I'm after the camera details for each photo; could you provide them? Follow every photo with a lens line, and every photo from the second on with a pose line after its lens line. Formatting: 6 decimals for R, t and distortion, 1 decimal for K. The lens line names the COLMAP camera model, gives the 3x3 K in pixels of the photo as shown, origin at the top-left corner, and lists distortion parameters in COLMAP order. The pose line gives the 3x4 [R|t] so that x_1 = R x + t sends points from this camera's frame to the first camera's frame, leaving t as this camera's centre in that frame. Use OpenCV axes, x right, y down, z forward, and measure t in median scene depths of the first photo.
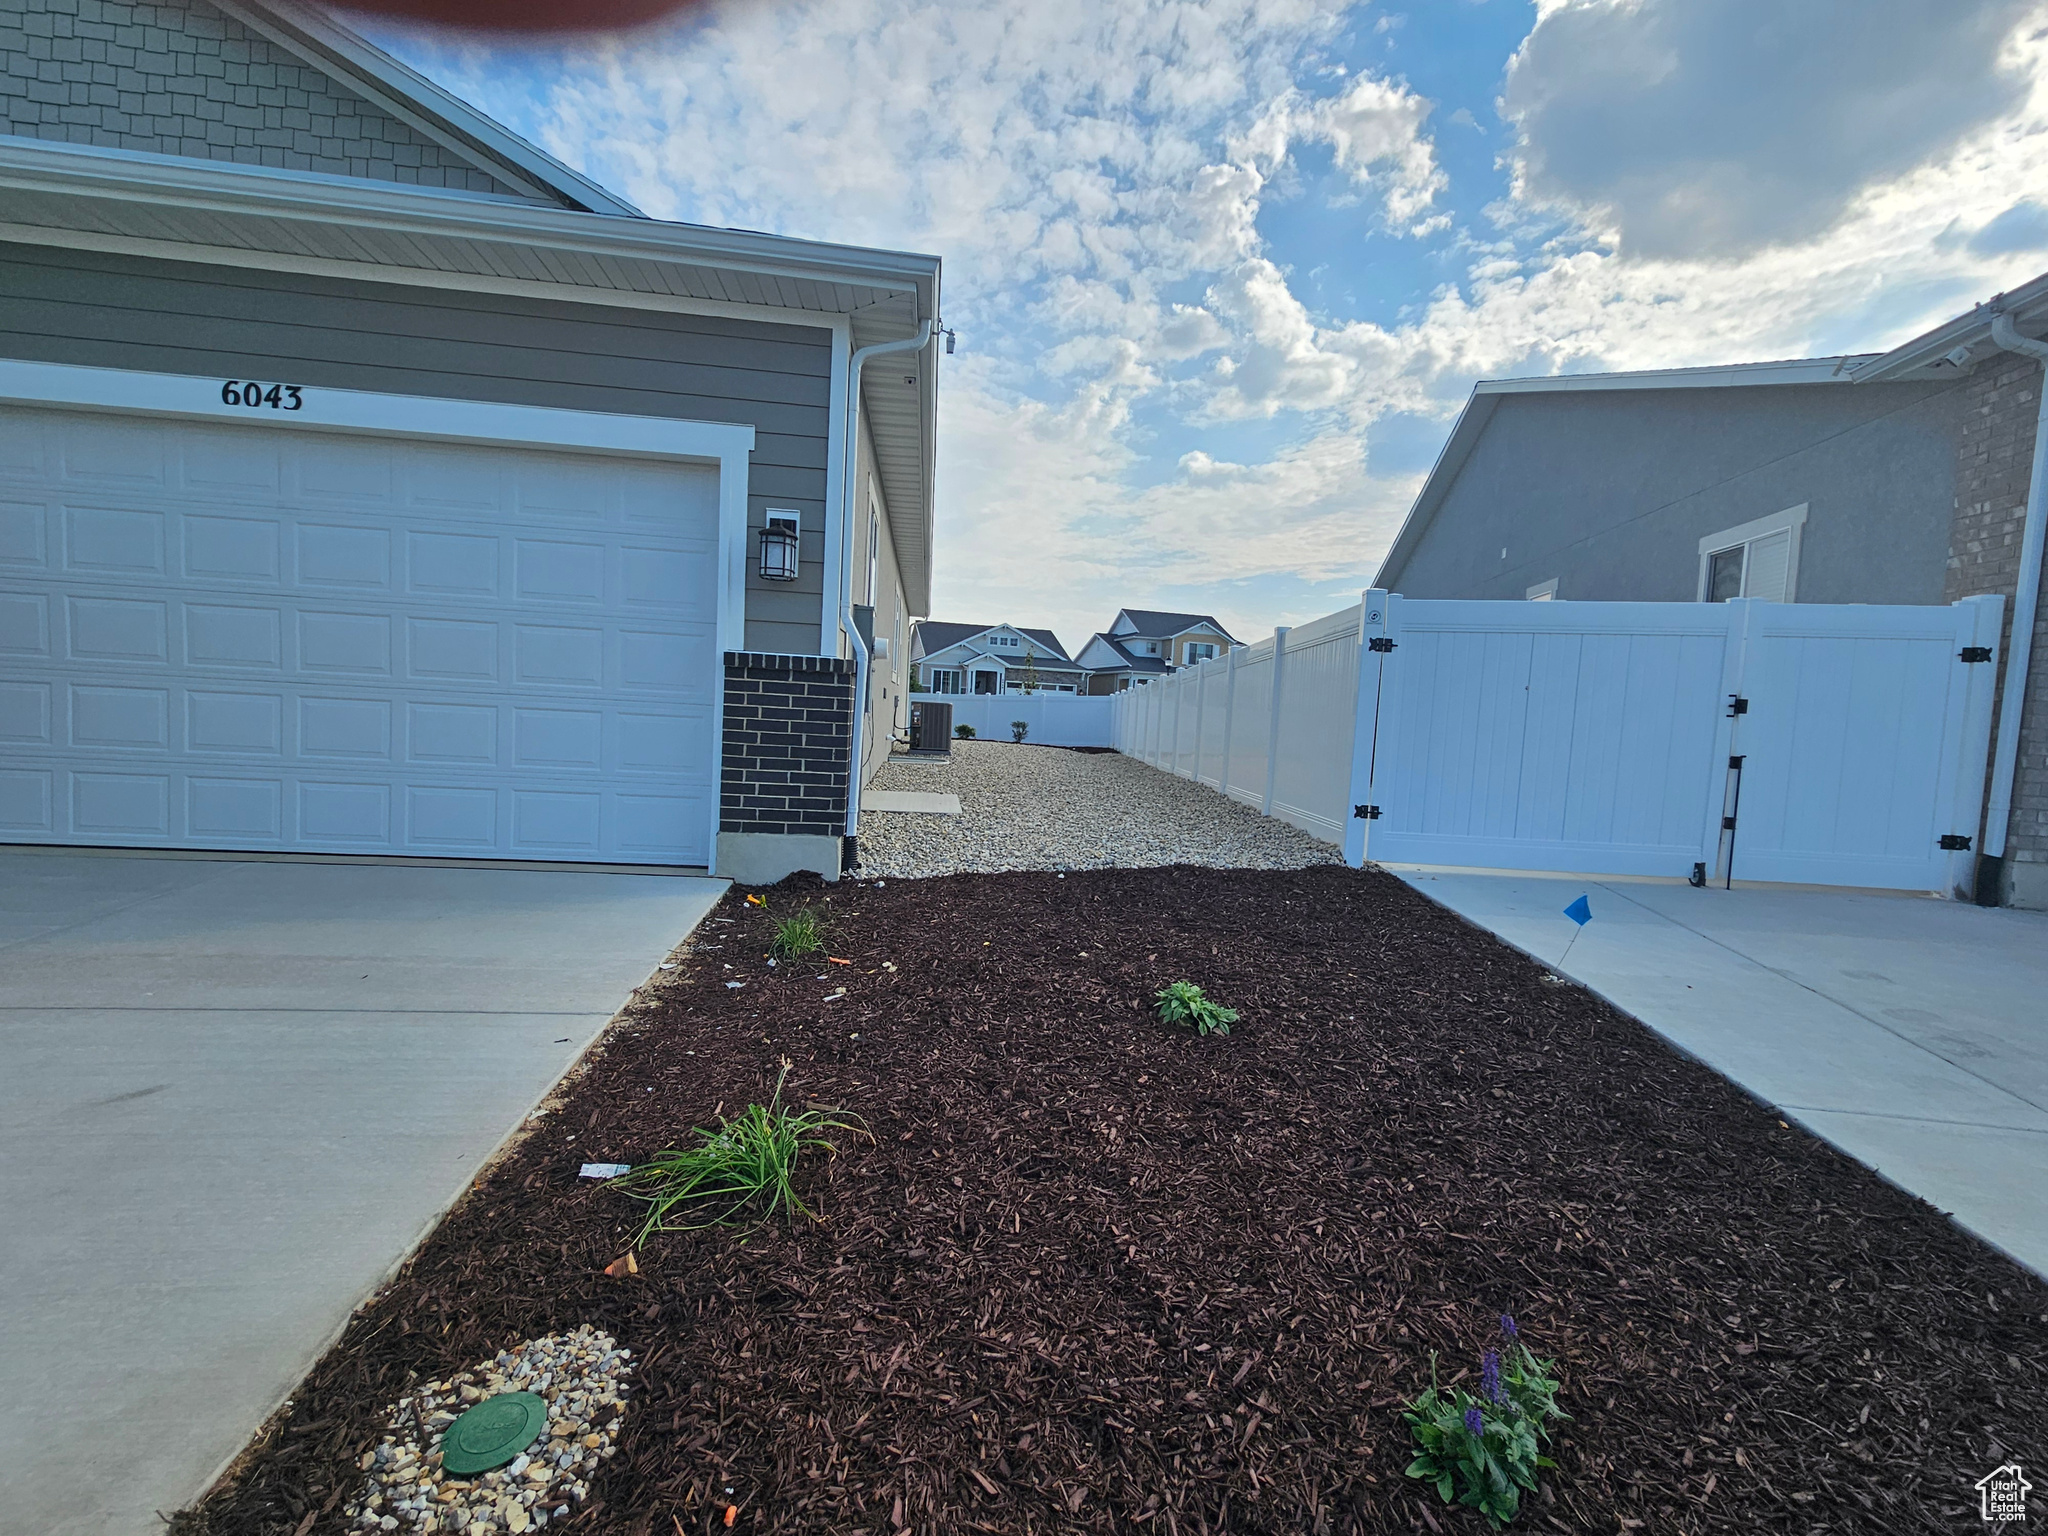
lens RADIAL K [[846.7, 0, 1026.0], [0, 846.7, 766.5], [0, 0, 1]] dist [0.001874, -0.000910]
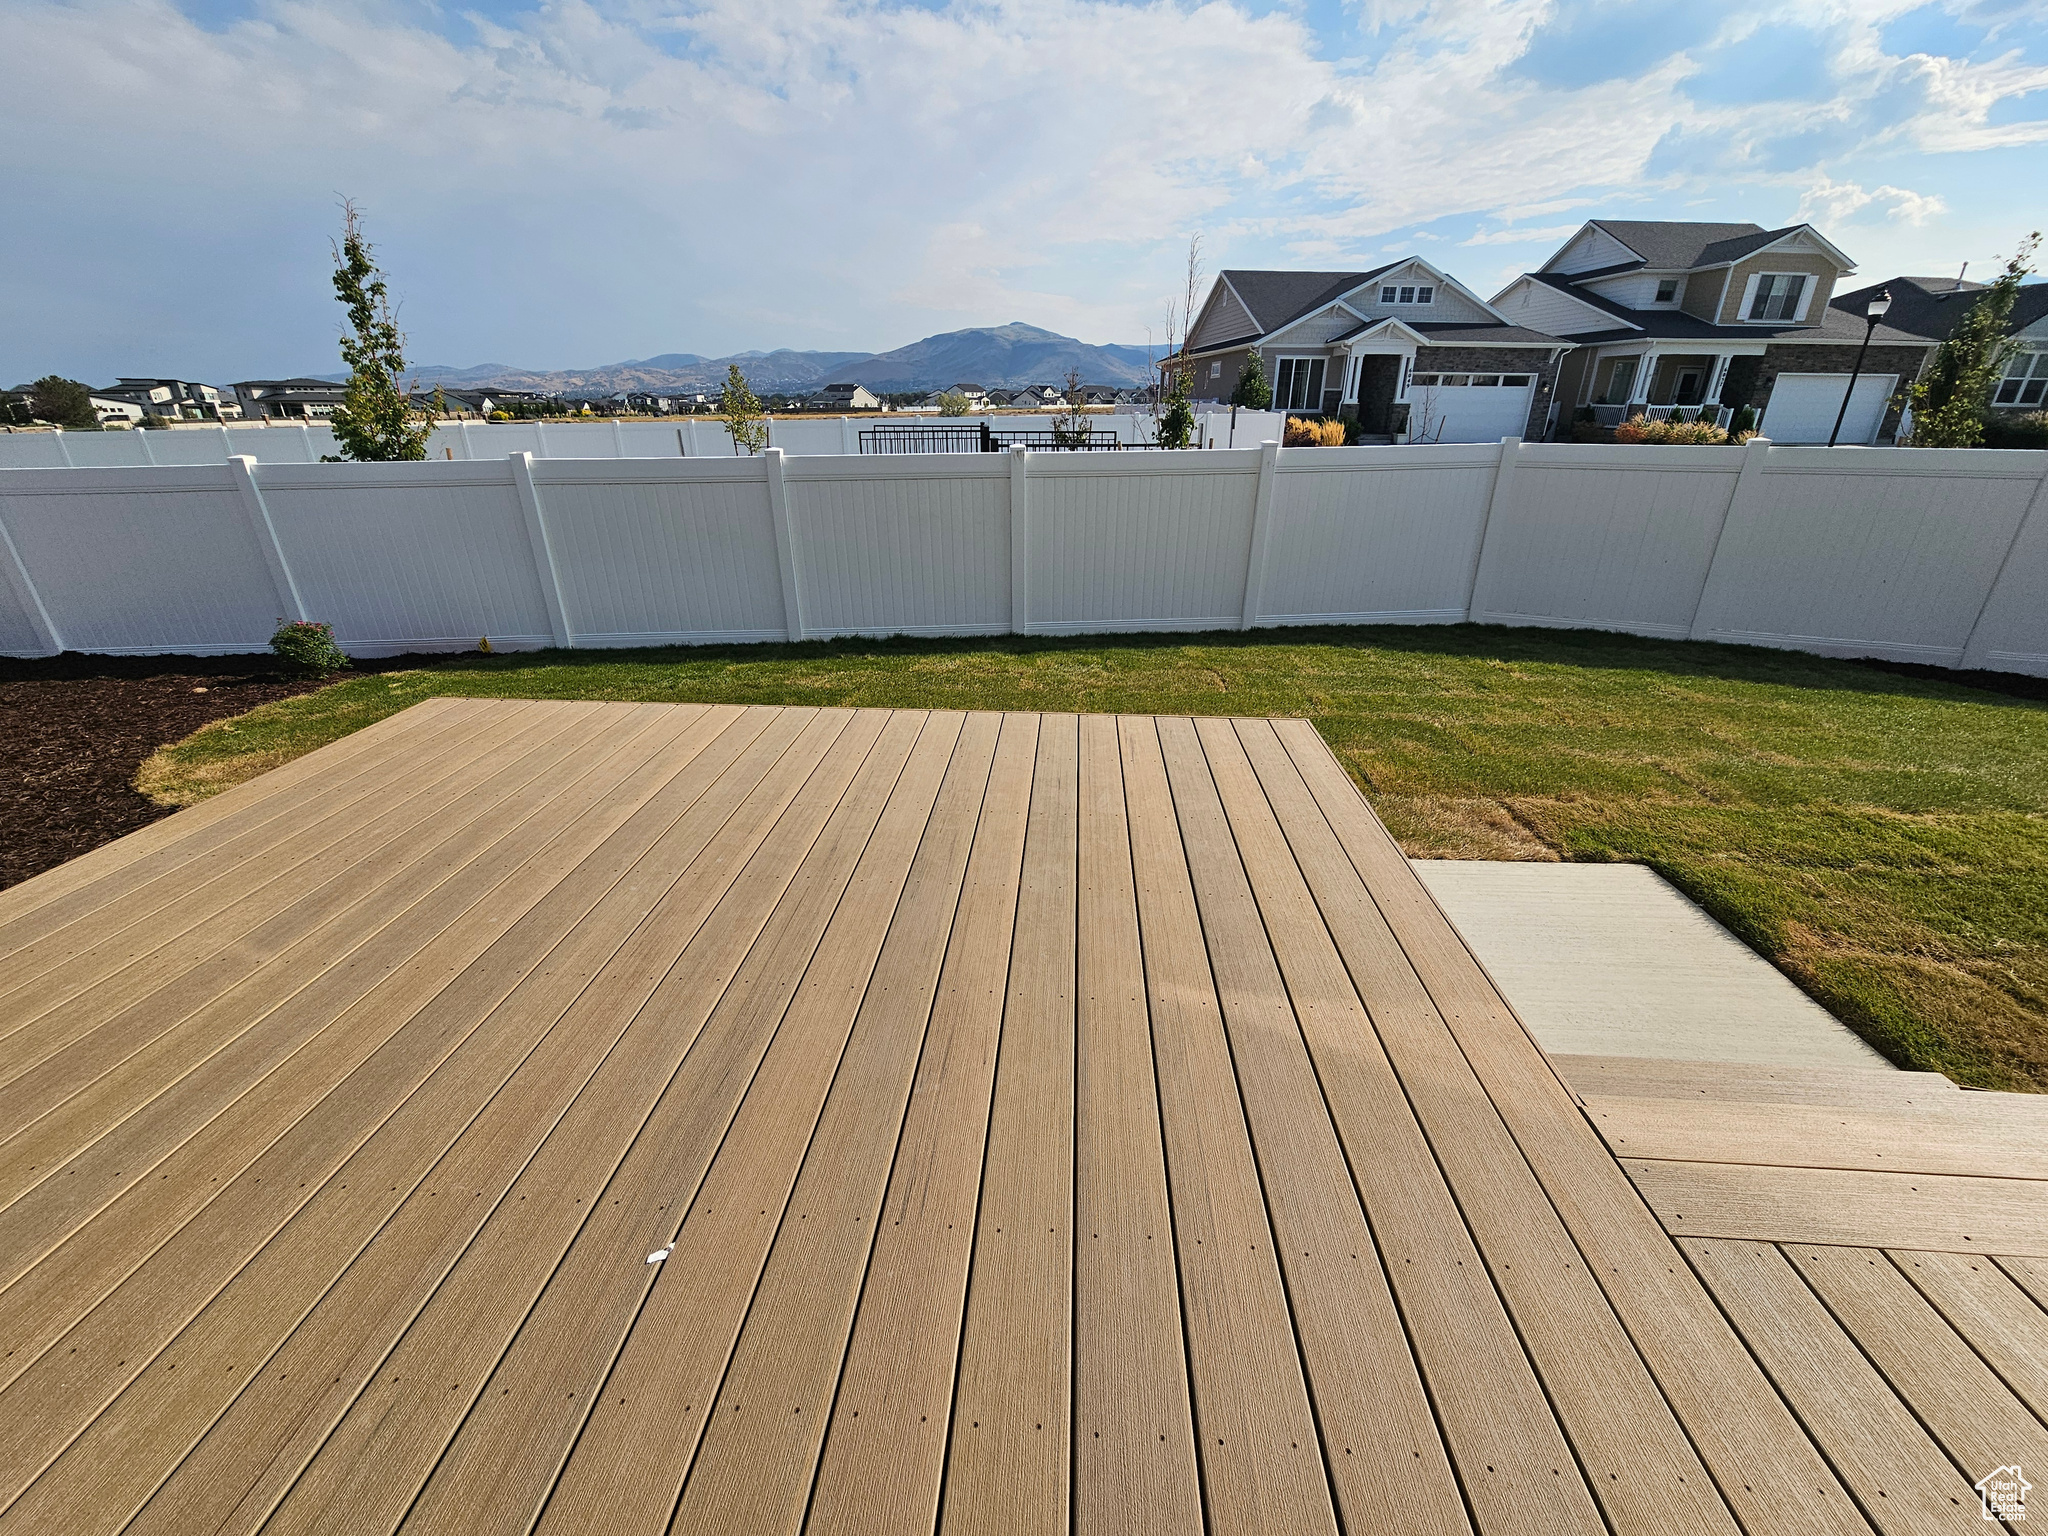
lens RADIAL K [[846.7, 0, 1023.7], [0, 846.7, 771.3], [0, 0, 1]] dist [0.001874, -0.000910]
pose [[0.985188, 0.022834, -0.169951, -0.173517], [0.036086, 0.941293, 0.335657, -0.048581], [0.167638, -0.336818, 0.926526, 0.332121]]
